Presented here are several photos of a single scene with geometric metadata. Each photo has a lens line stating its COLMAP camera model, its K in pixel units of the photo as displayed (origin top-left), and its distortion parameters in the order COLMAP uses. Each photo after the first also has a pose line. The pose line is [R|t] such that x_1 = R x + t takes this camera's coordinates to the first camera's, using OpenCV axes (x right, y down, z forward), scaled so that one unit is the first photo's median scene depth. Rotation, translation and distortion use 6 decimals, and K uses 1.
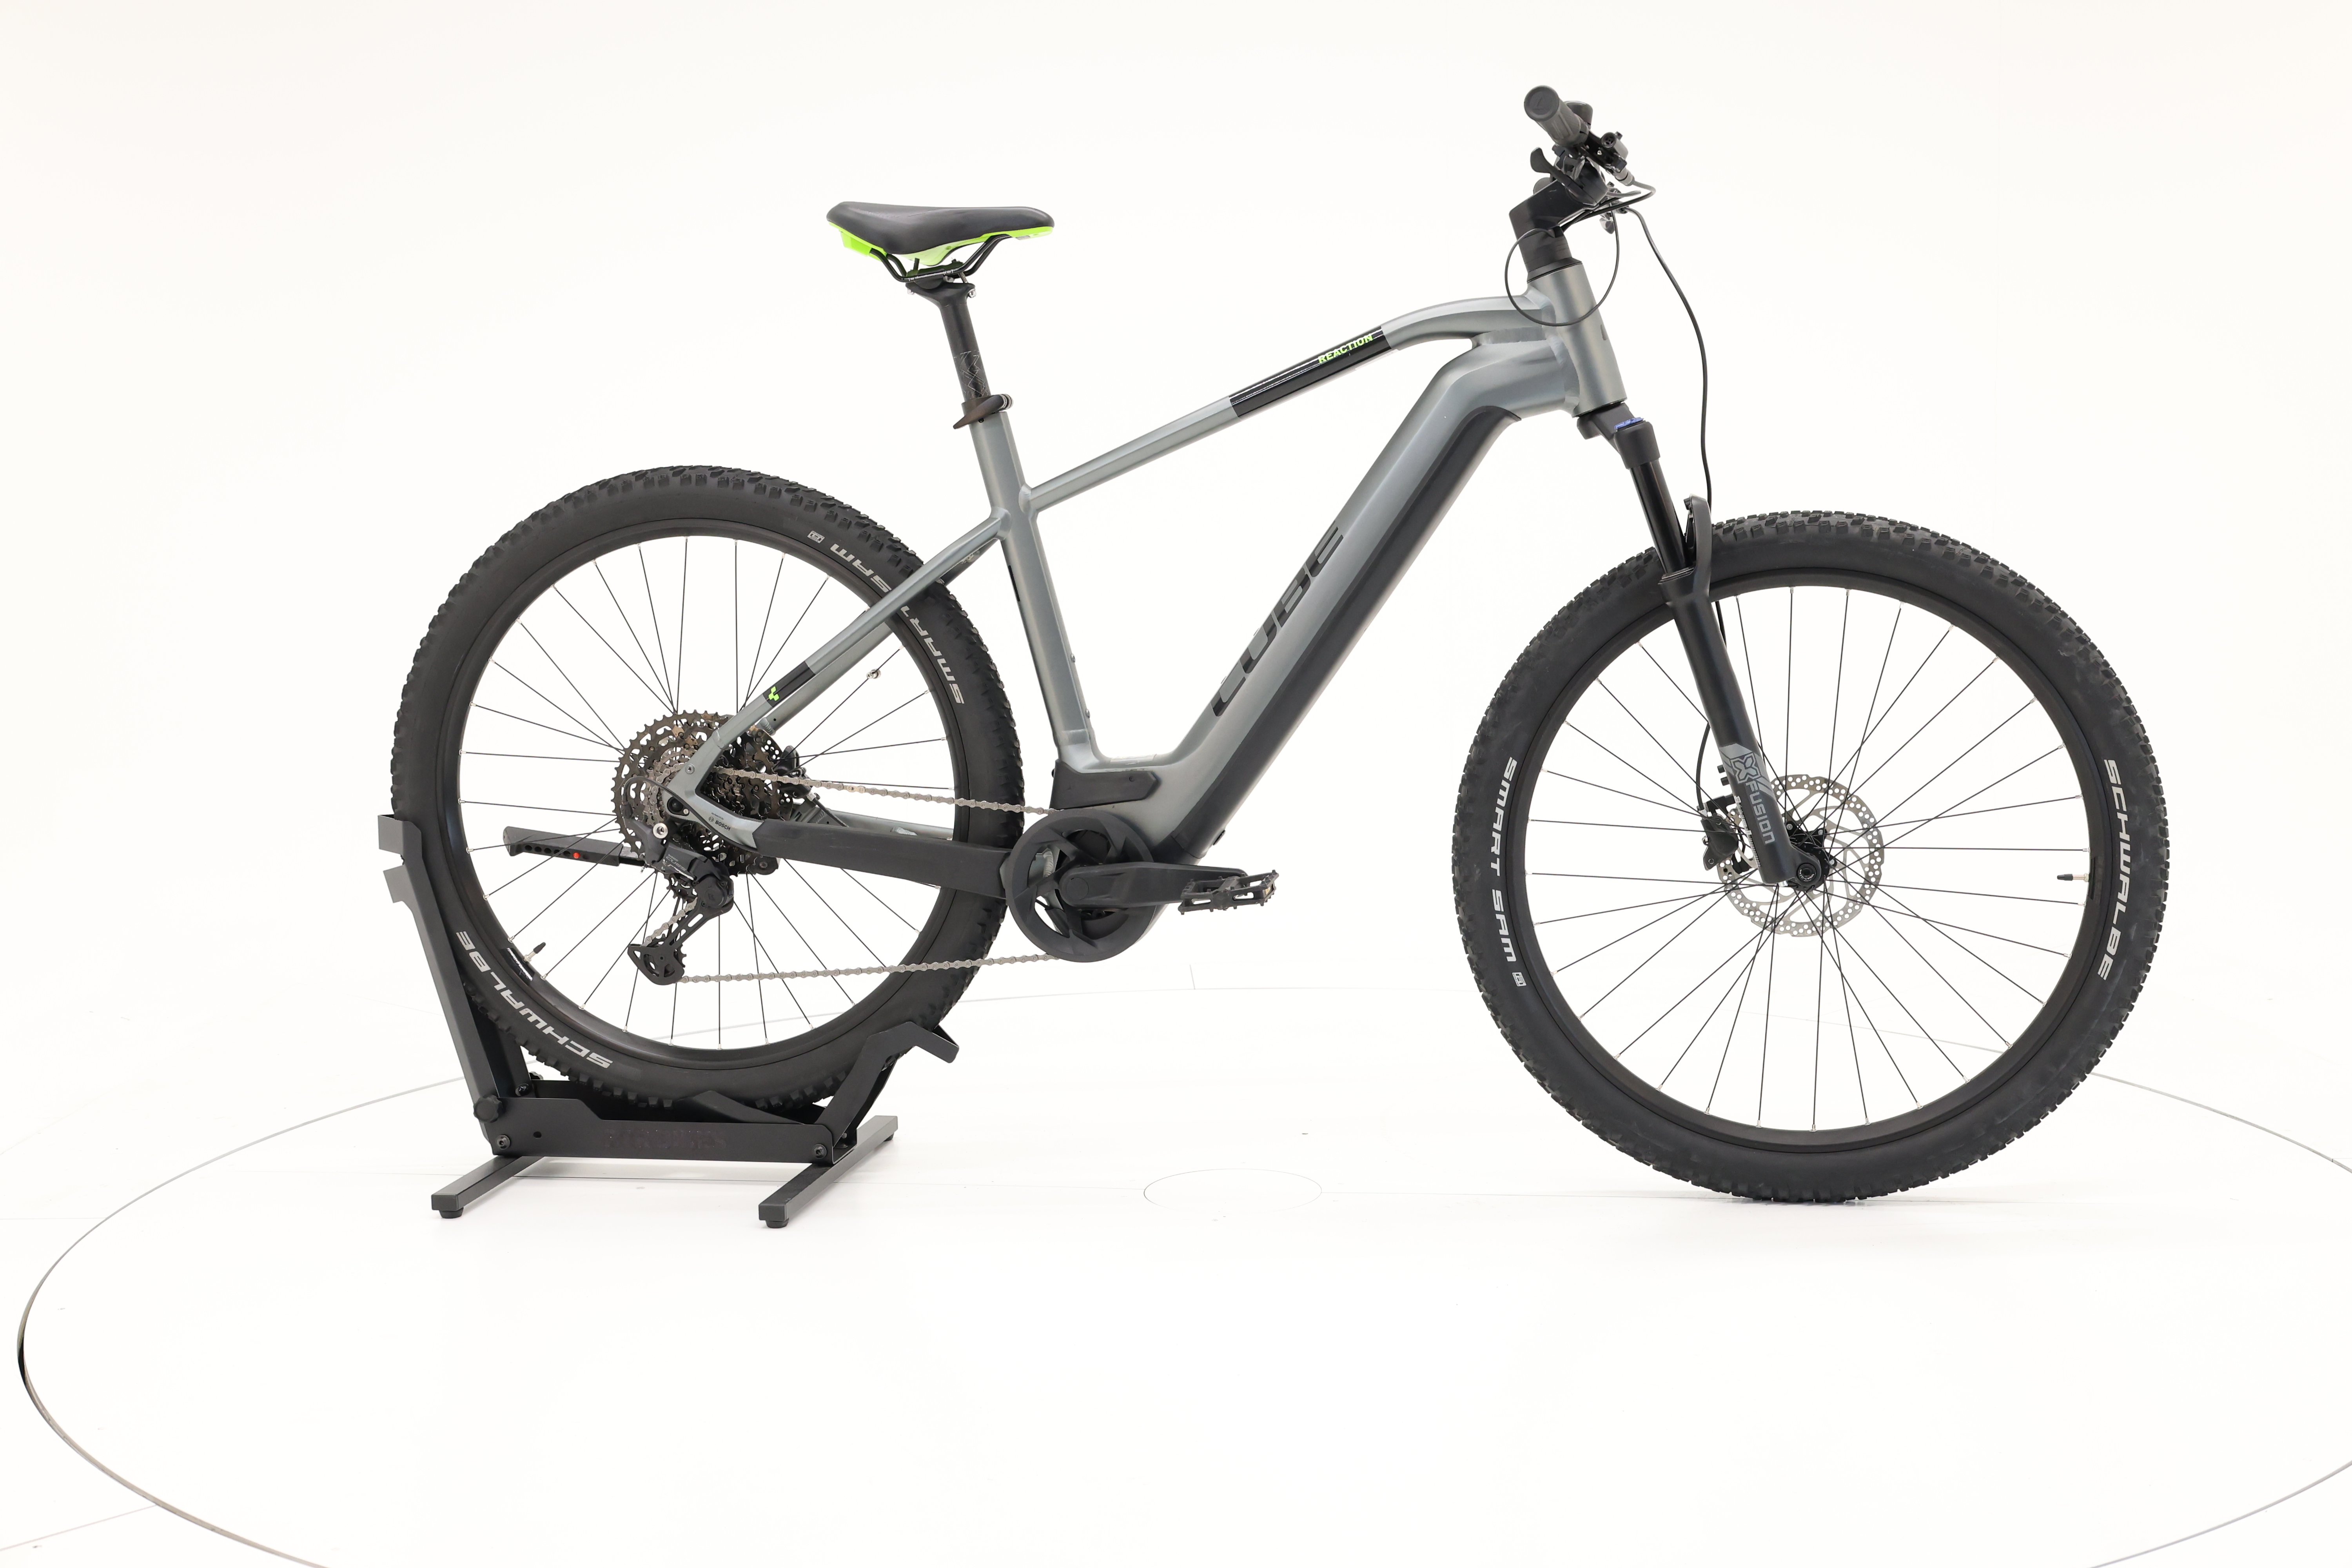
lens RADIAL K [[2666.6, 0, 1175.7], [0, 2666.6, 780.5], [0, 0, 1]] dist [-0.011588, 0.000000]
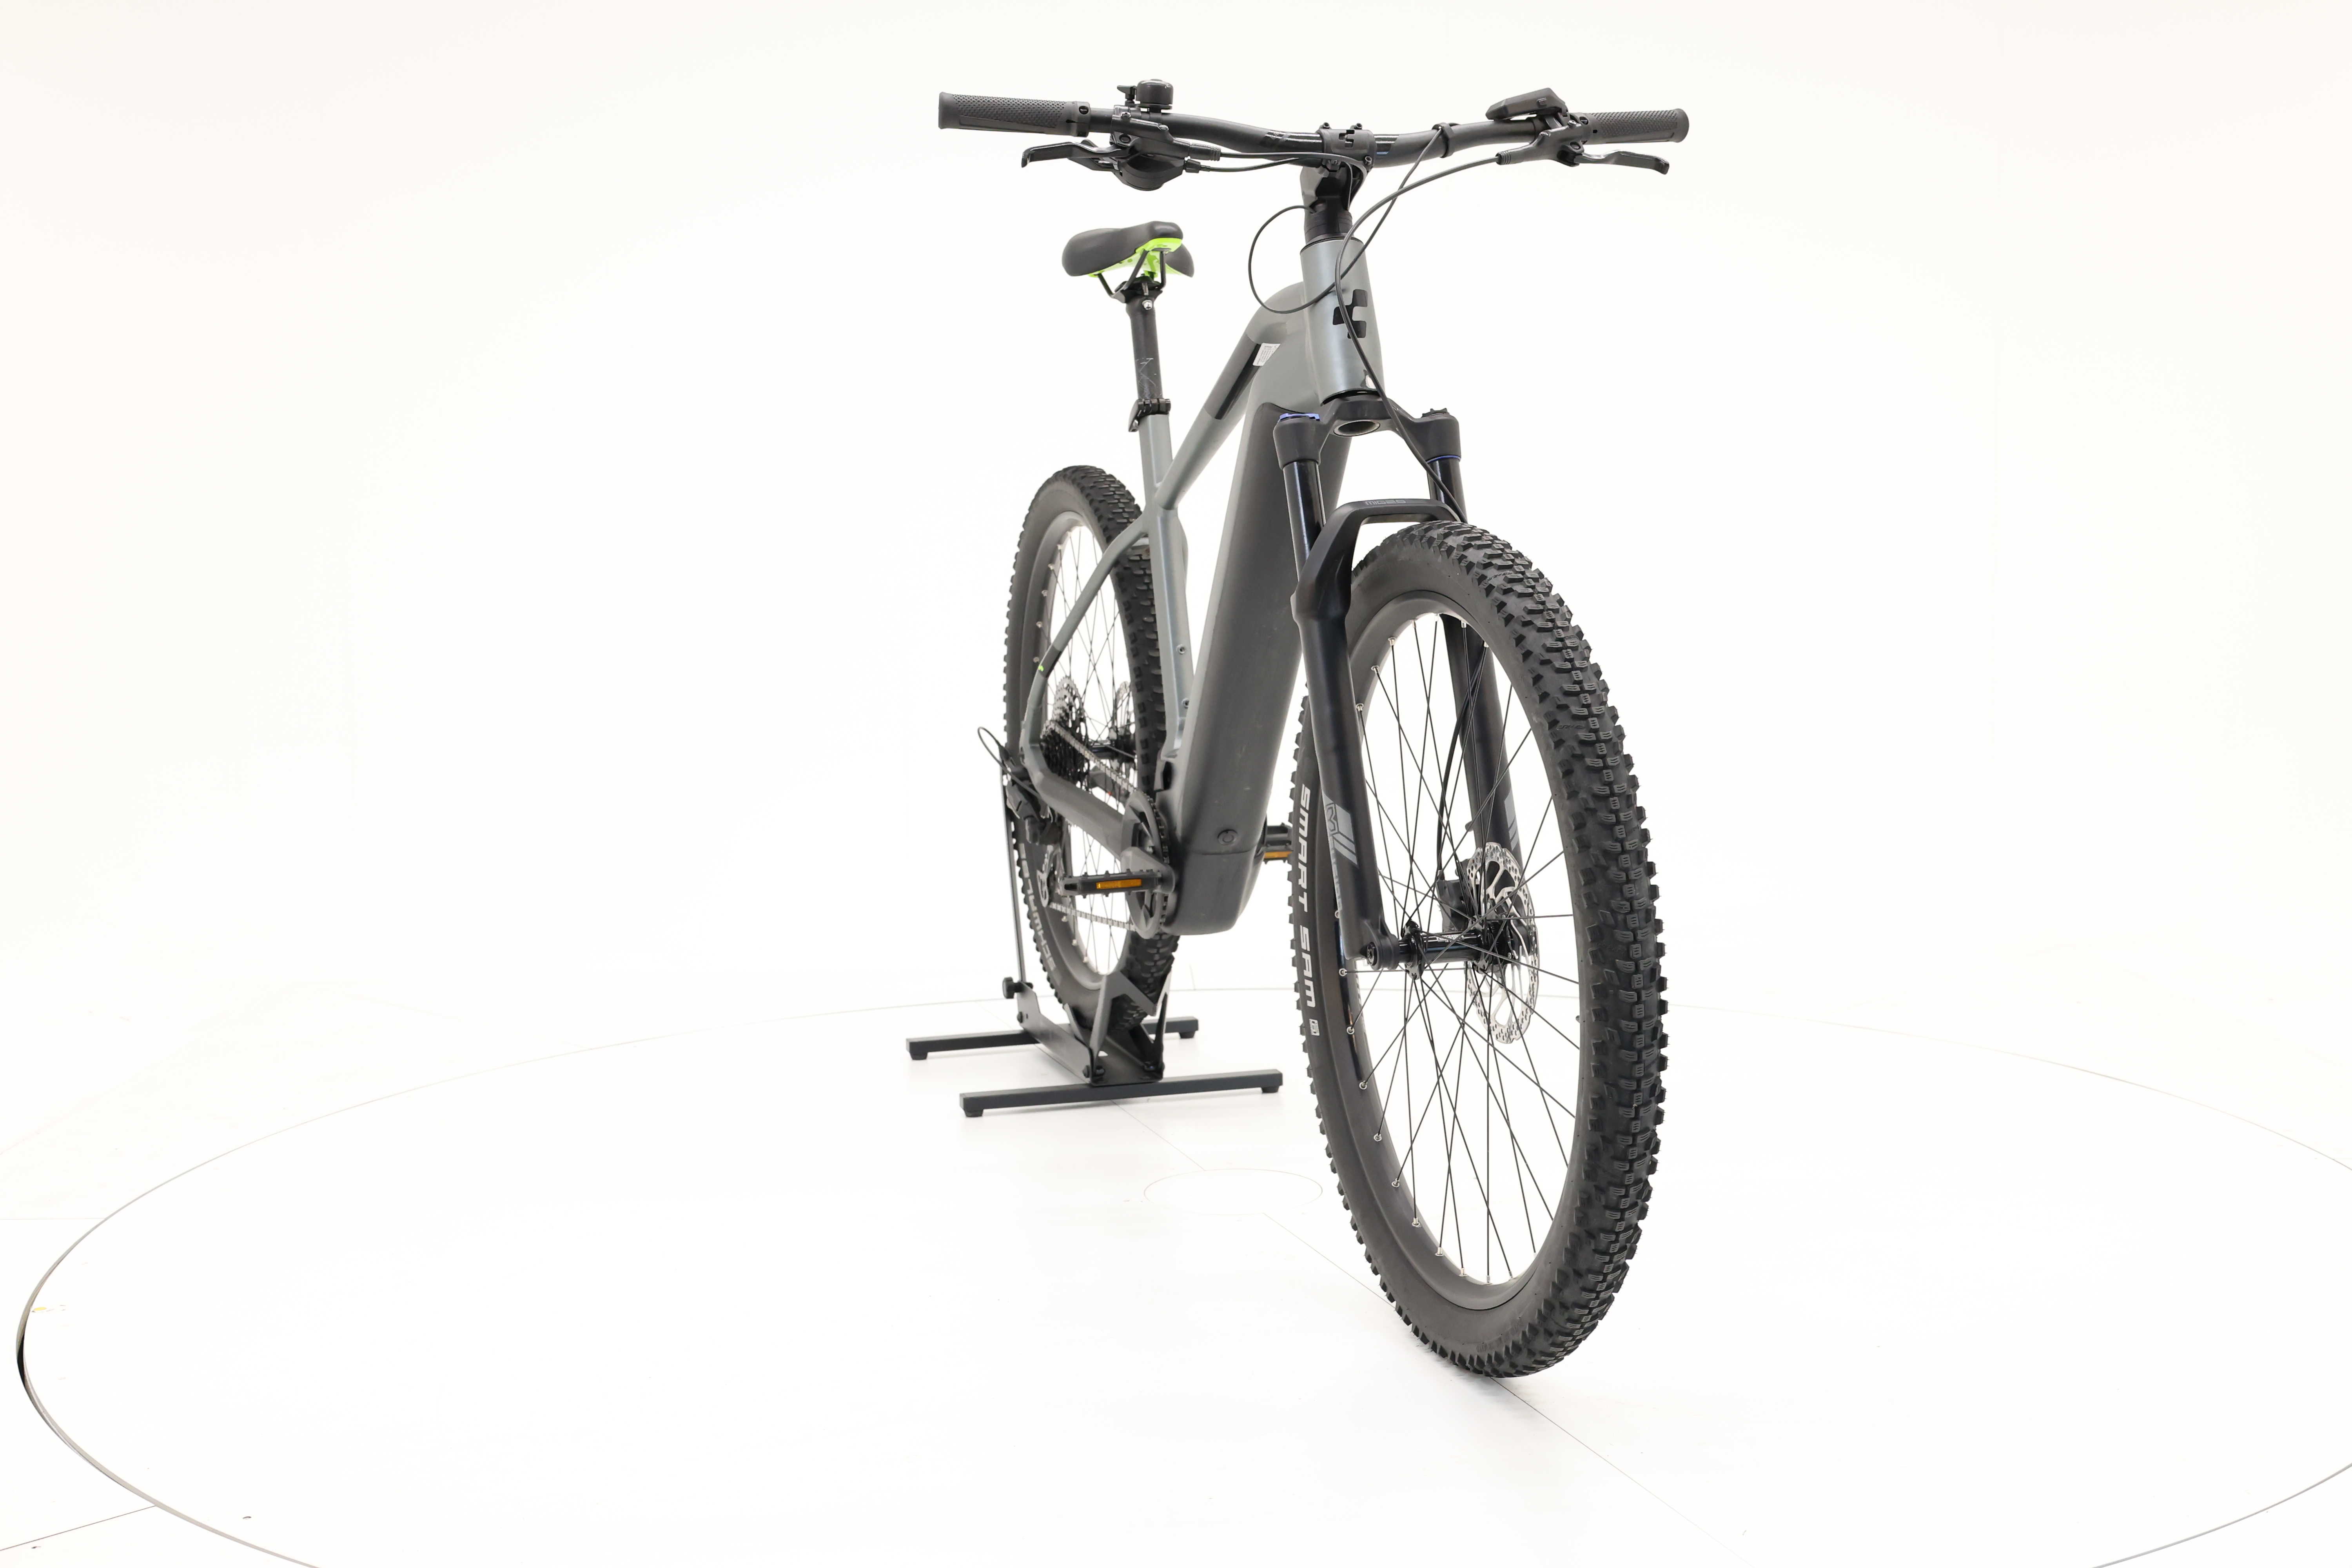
lens RADIAL K [[2666.6, 0, 1171.7], [0, 2666.6, 792.9], [0, 0, 1]] dist [-0.011588, 0.000000]
pose [[0.438681, 0.107275, -0.892217, 0.904839], [-0.079084, 0.993606, 0.080582, -0.074553], [0.895156, 0.035210, 0.444360, 0.540207]]
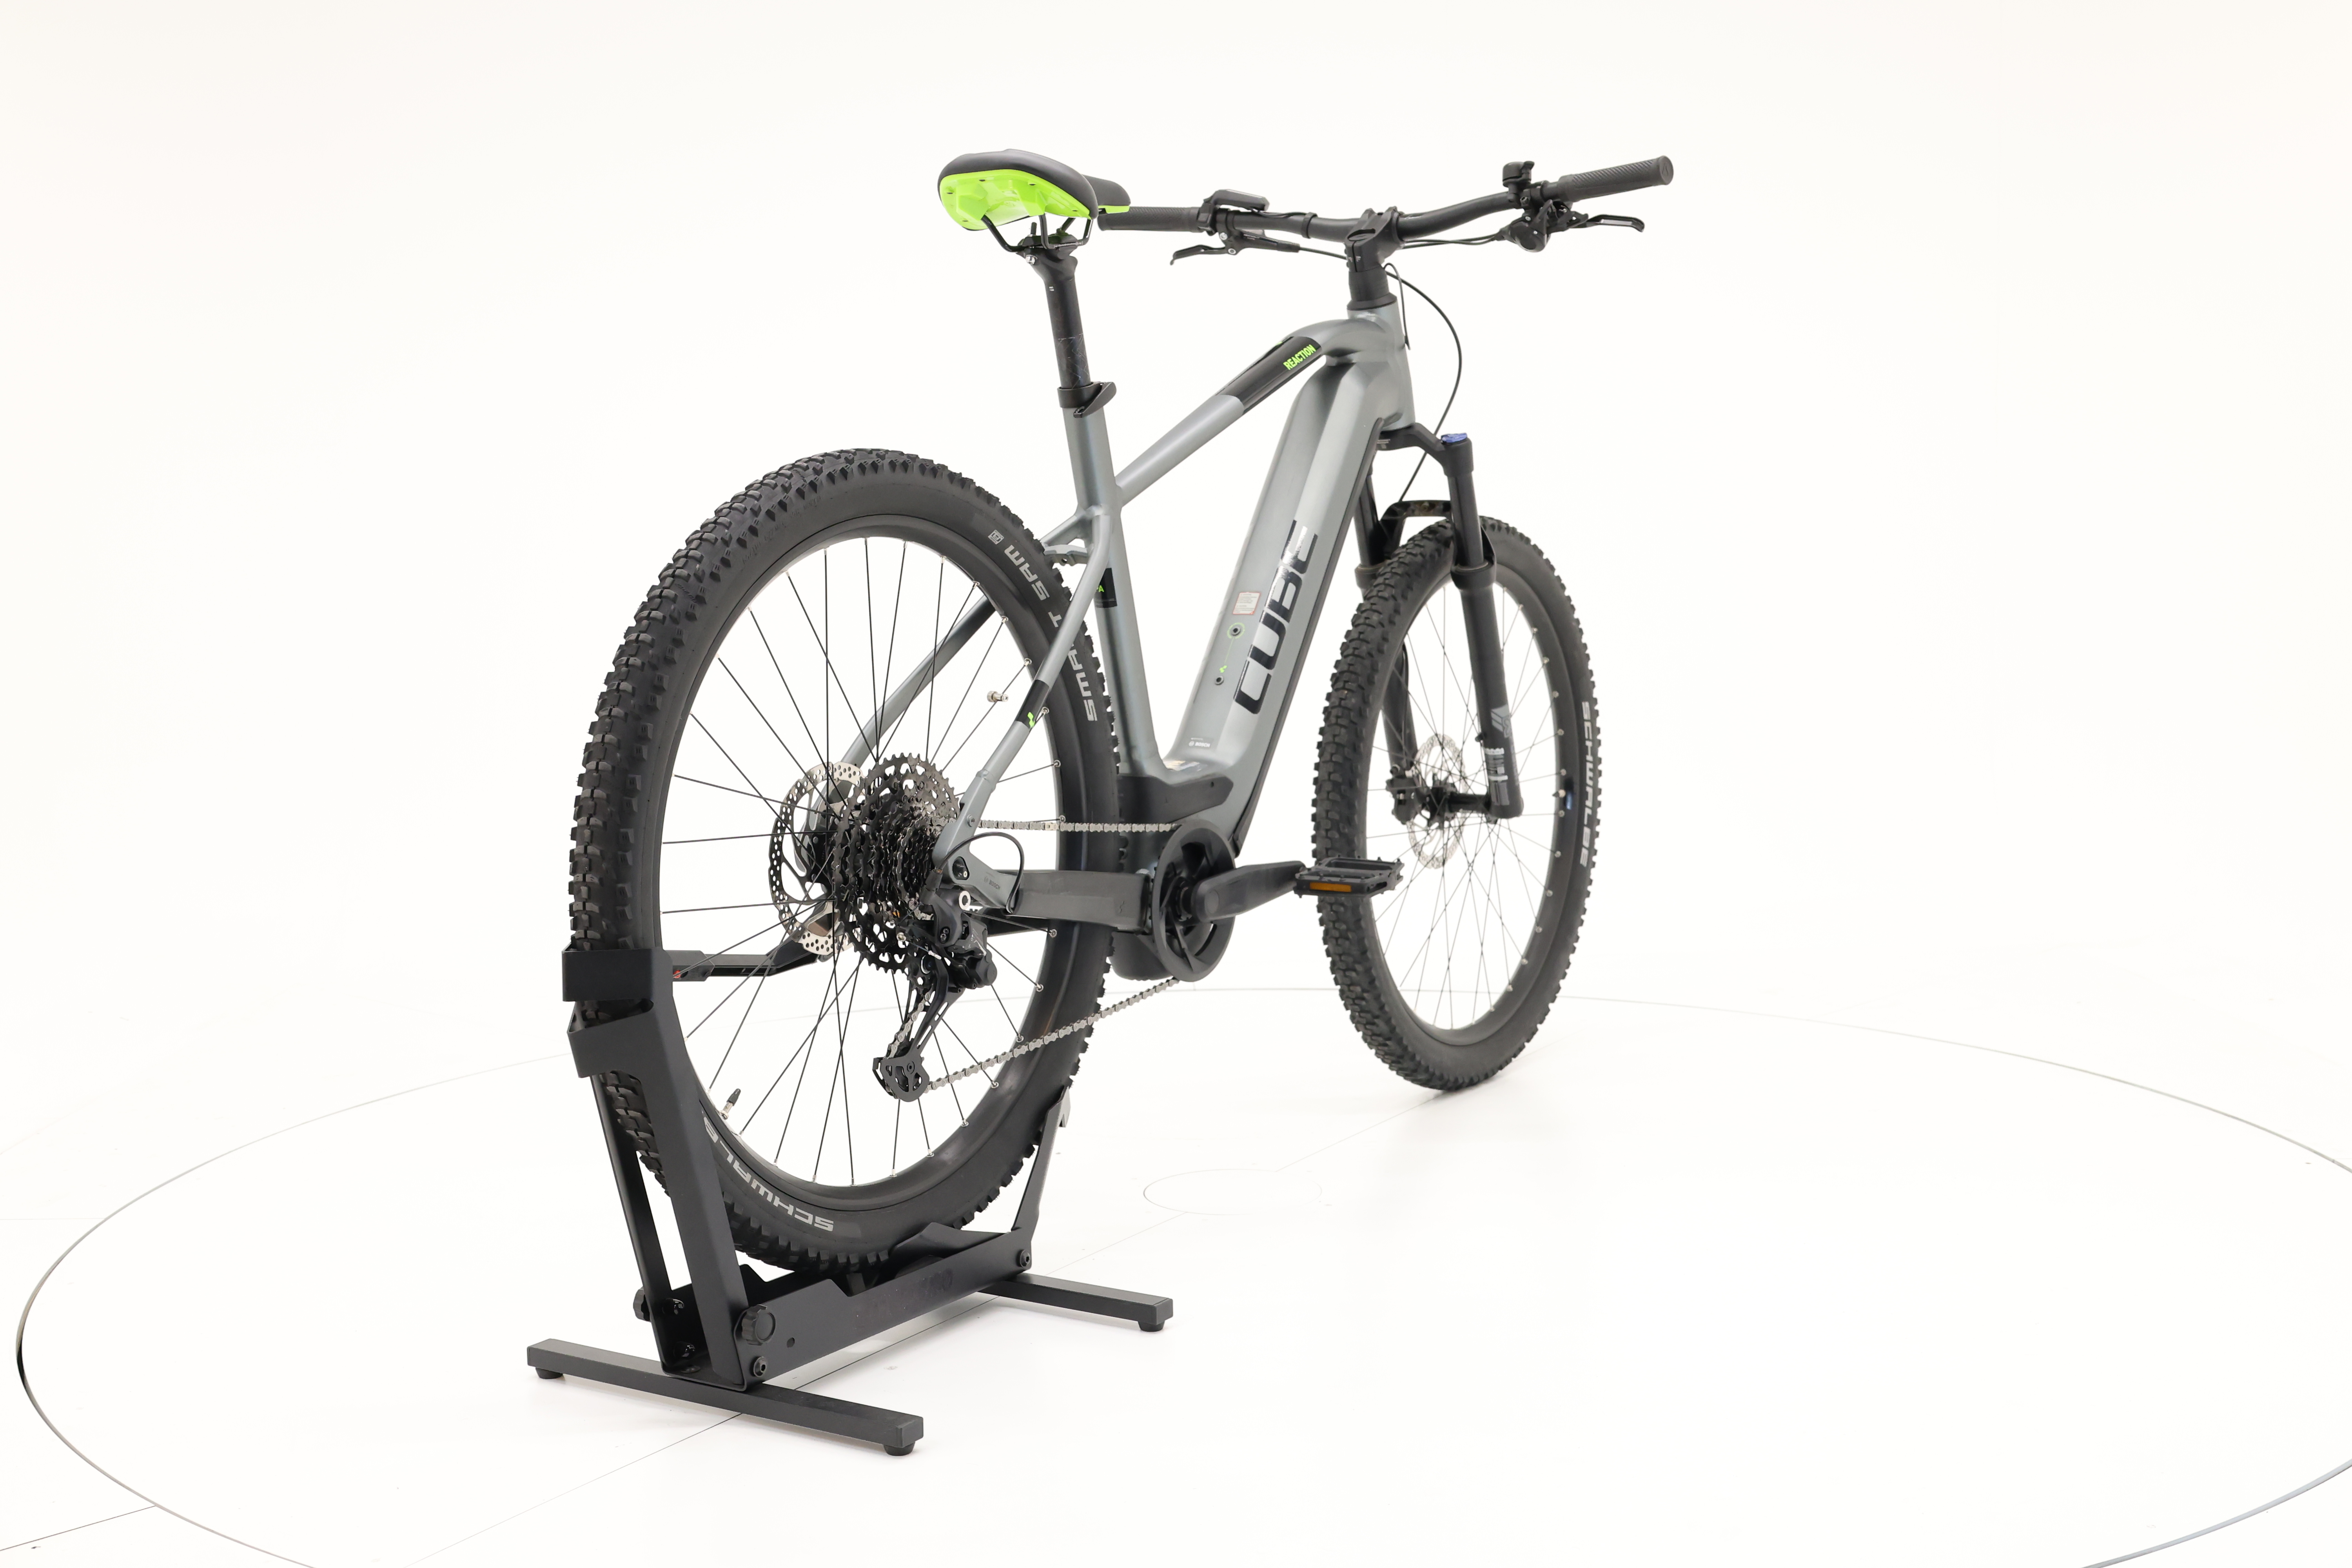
lens RADIAL K [[2666.6, 0, 1171.2], [0, 2666.6, 776.4], [0, 0, 1]] dist [-0.011588, 0.000000]
pose [[0.390059, -0.079419, 0.917358, -0.908222], [0.108659, 0.993282, 0.039790, -0.043711], [-0.914356, 0.084159, 0.396068, 0.625018]]
